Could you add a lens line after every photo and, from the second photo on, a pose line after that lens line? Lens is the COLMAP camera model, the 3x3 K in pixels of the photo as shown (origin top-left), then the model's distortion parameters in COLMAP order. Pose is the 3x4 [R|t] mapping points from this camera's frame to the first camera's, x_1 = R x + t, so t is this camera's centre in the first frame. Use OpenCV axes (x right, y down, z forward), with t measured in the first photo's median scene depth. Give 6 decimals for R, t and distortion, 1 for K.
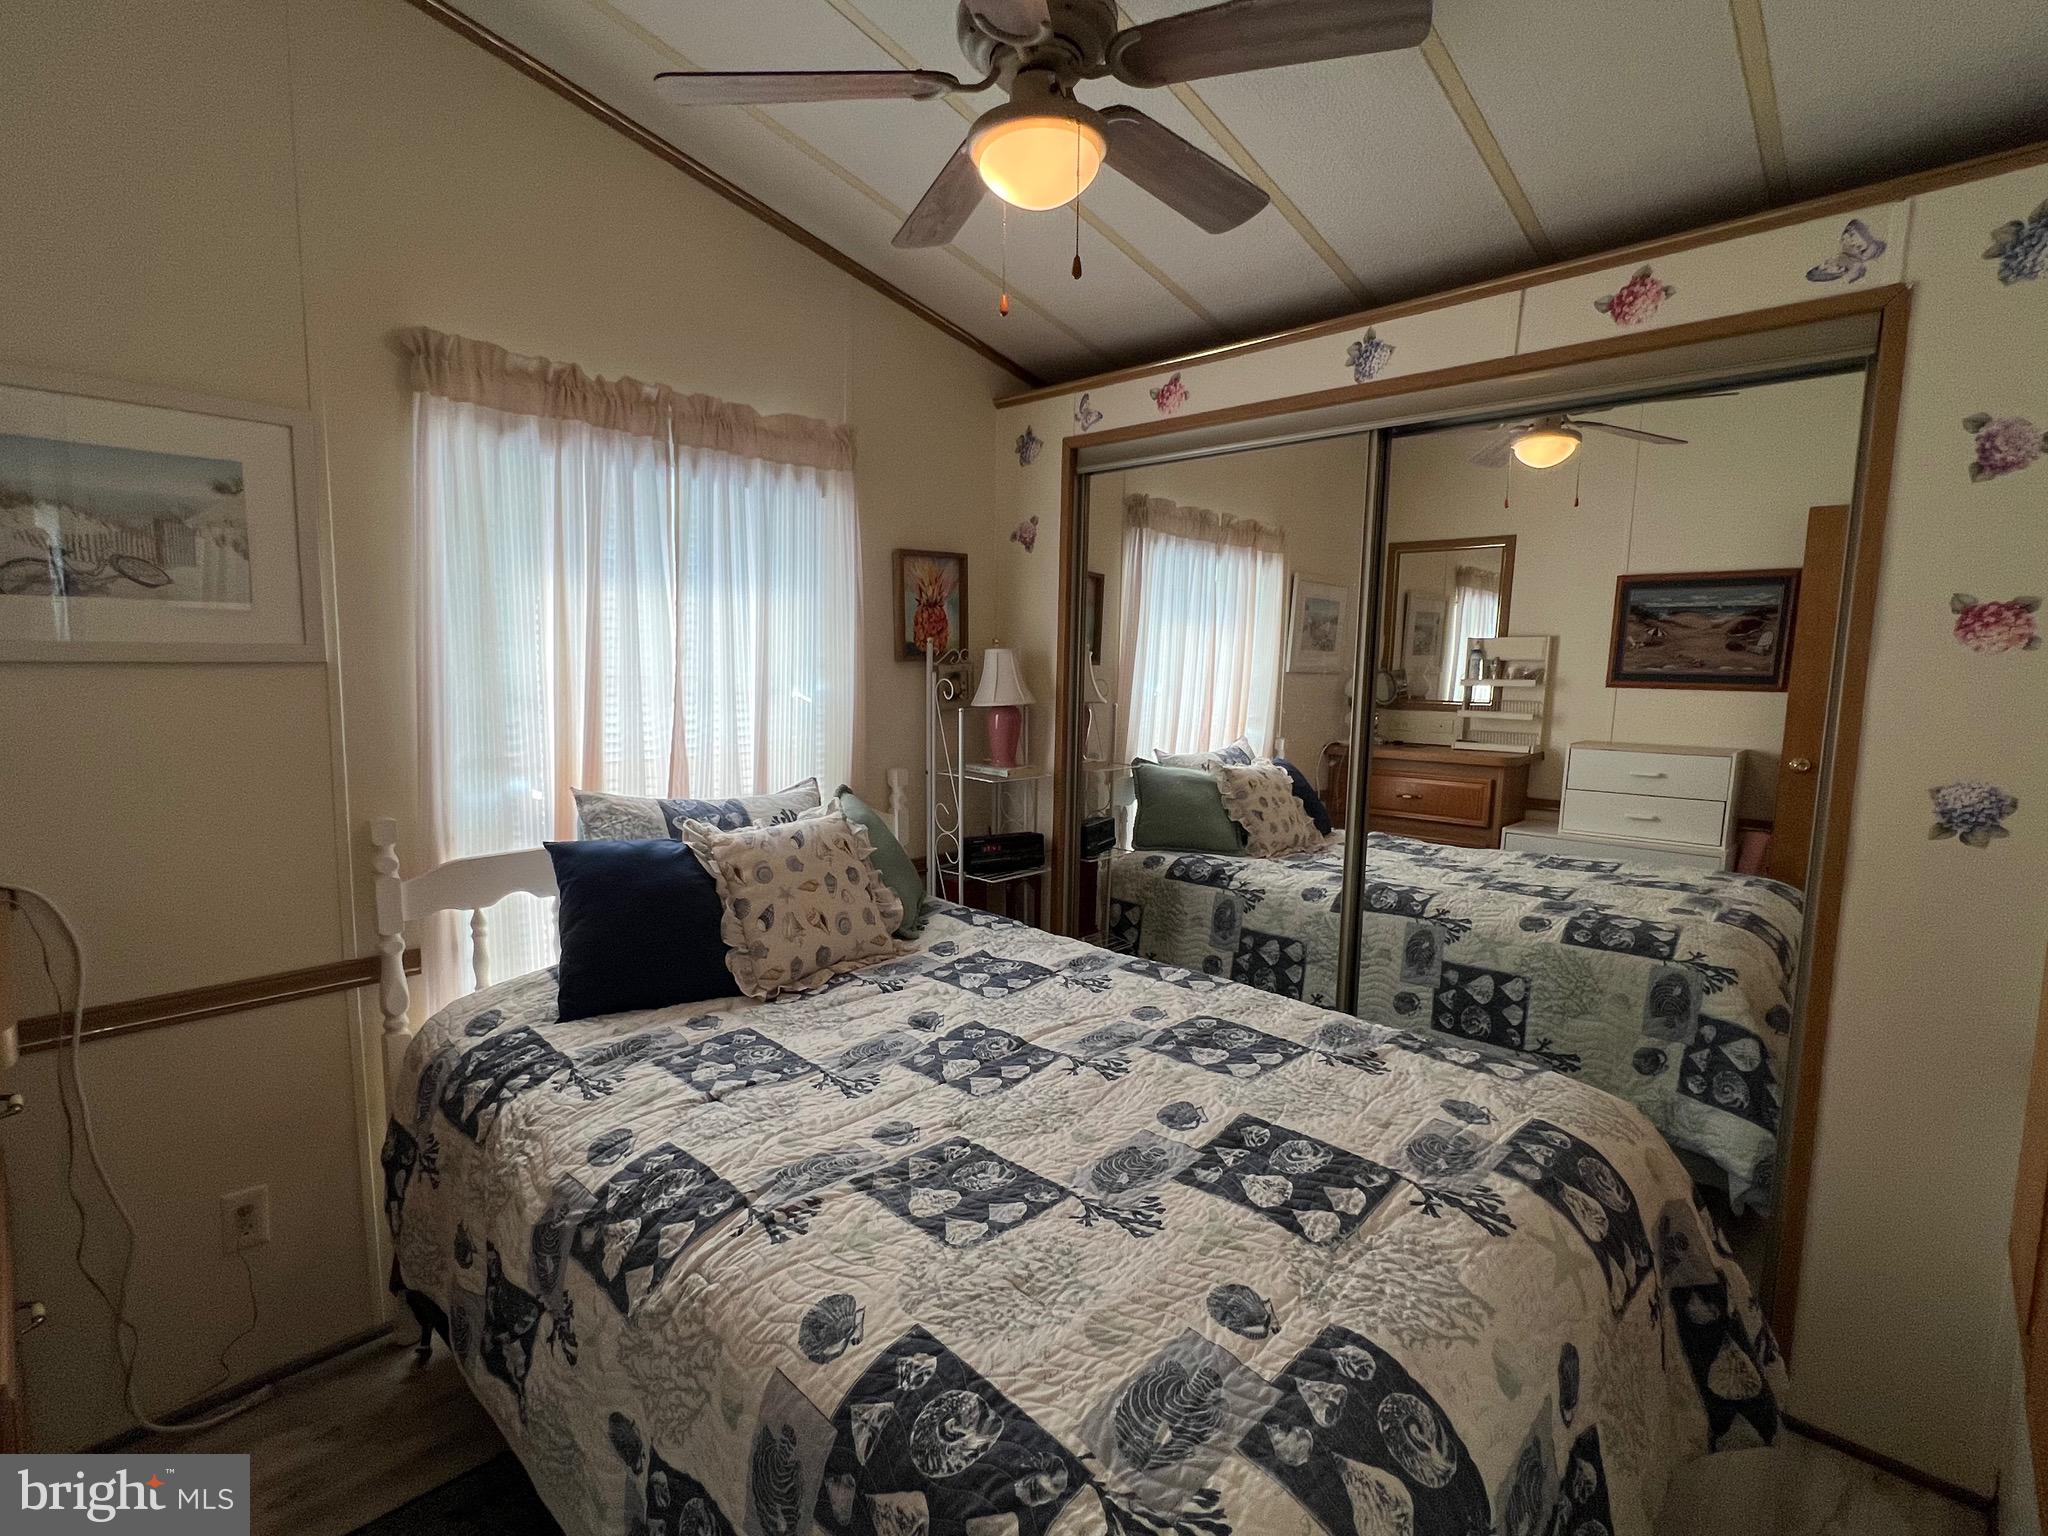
lens RADIAL K [[970.3, 0, 1015.5], [0, 970.3, 772.5], [0, 0, 1]] dist [-0.000081, -0.000306]
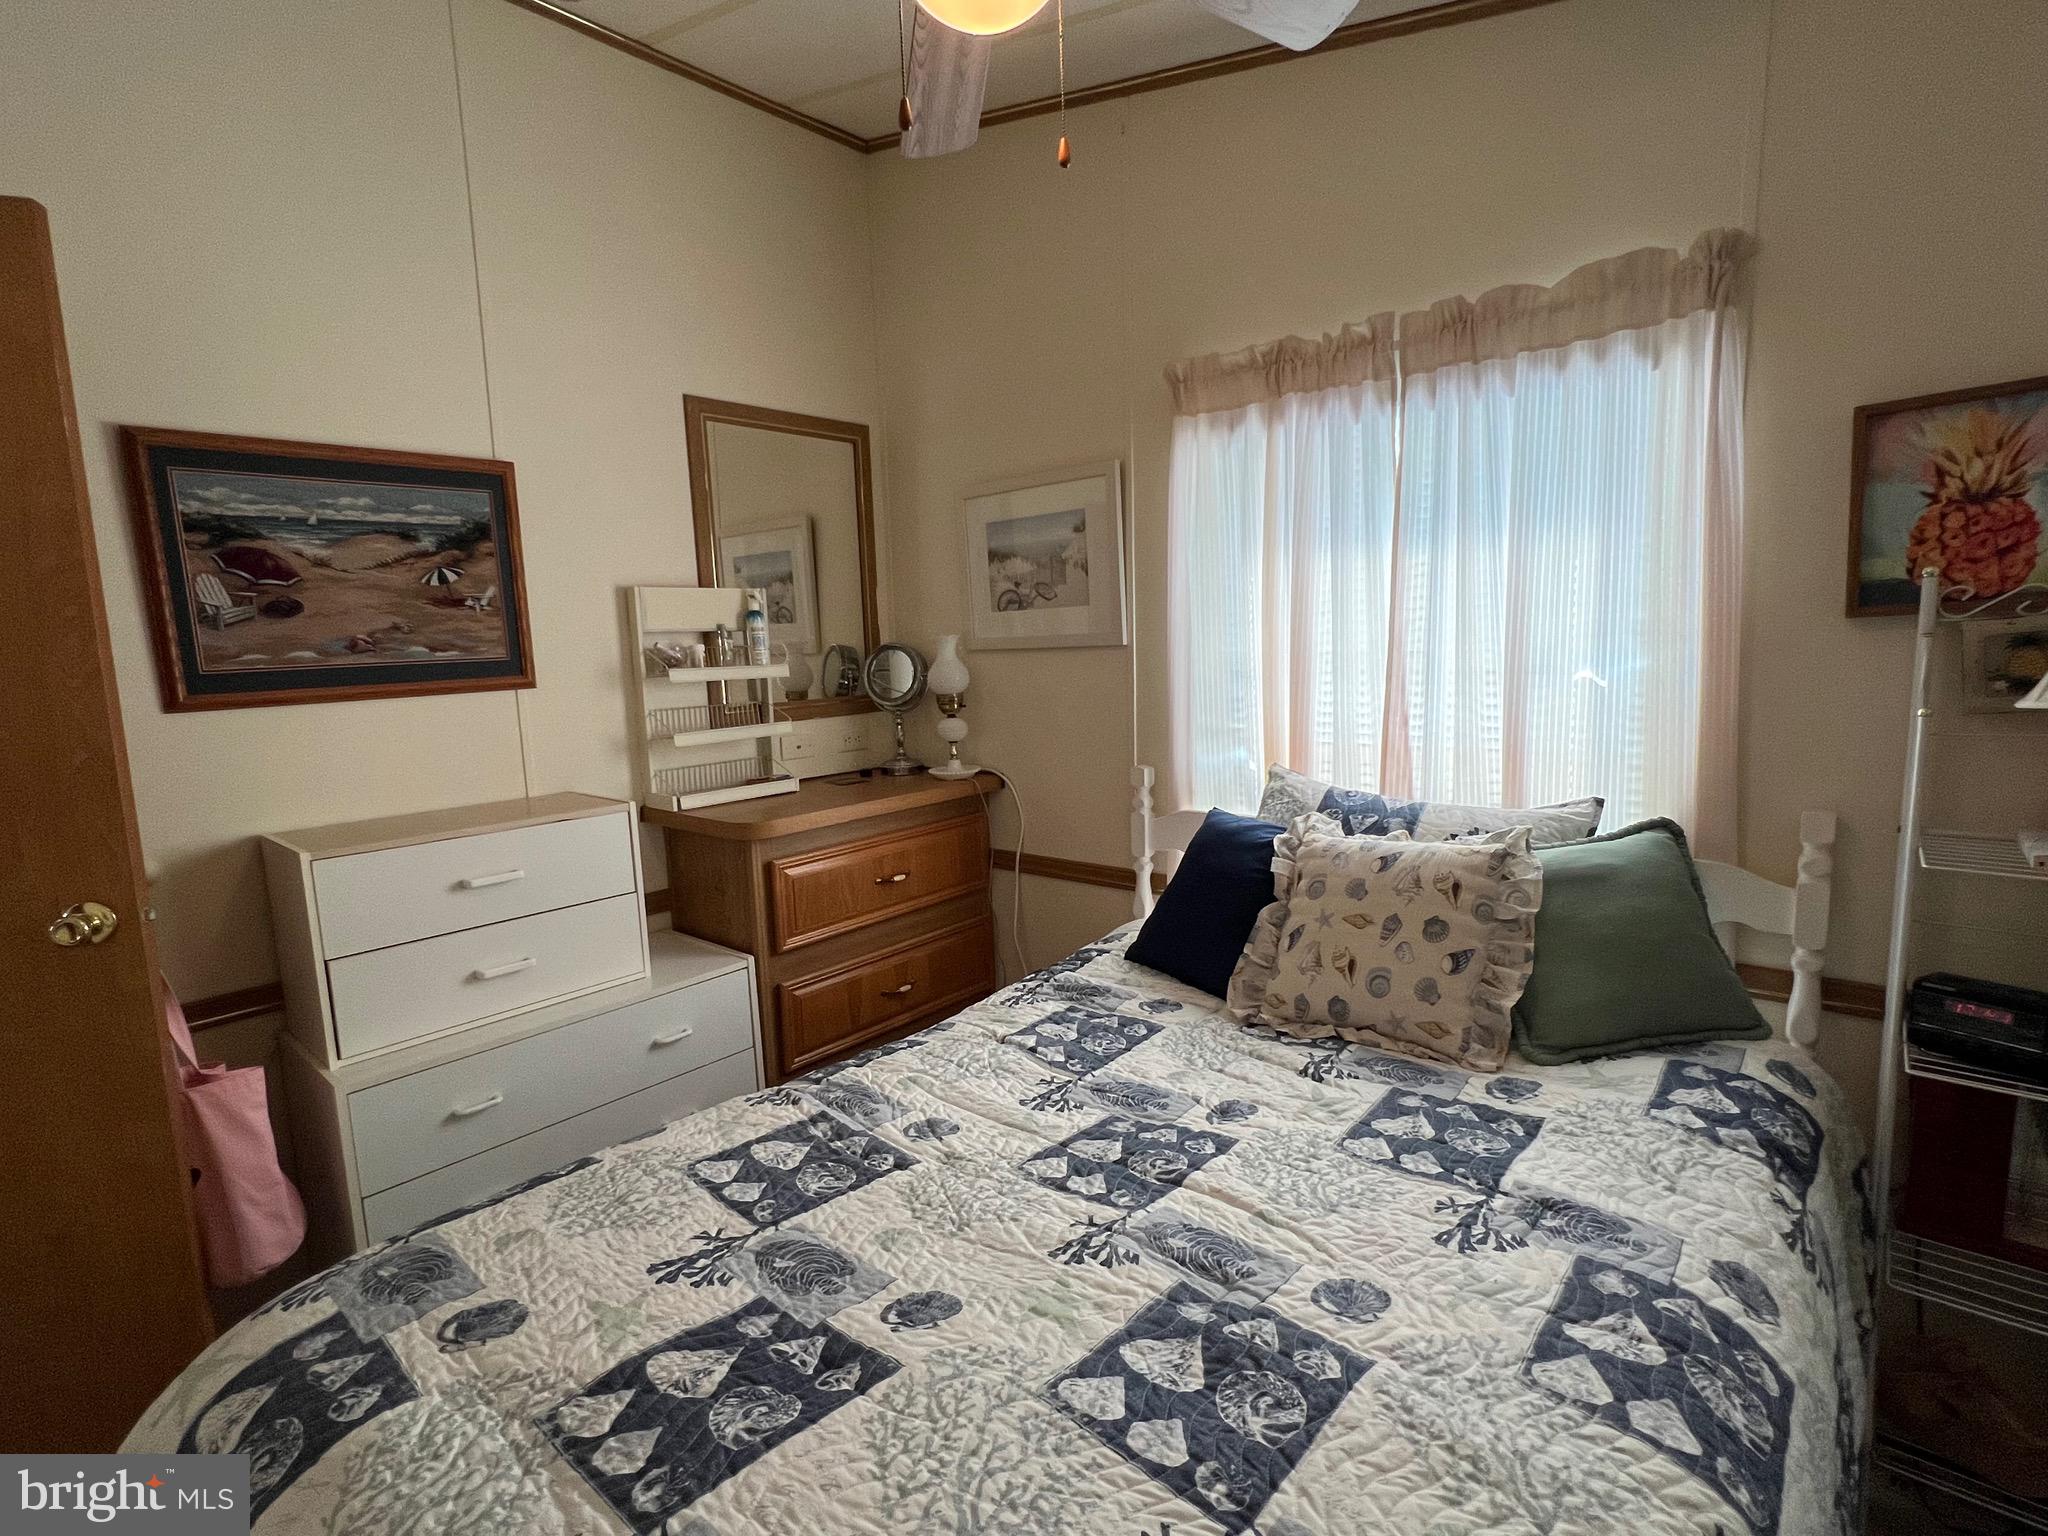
lens RADIAL K [[970.3, 0, 1015.5], [0, 970.3, 772.5], [0, 0, 1]] dist [-0.000081, -0.000306]
pose [[0.042392, 0.118848, -0.992007, 0.637800], [-0.082516, 0.989924, 0.115072, -0.081566], [0.995688, 0.076978, 0.051772, 0.794905]]
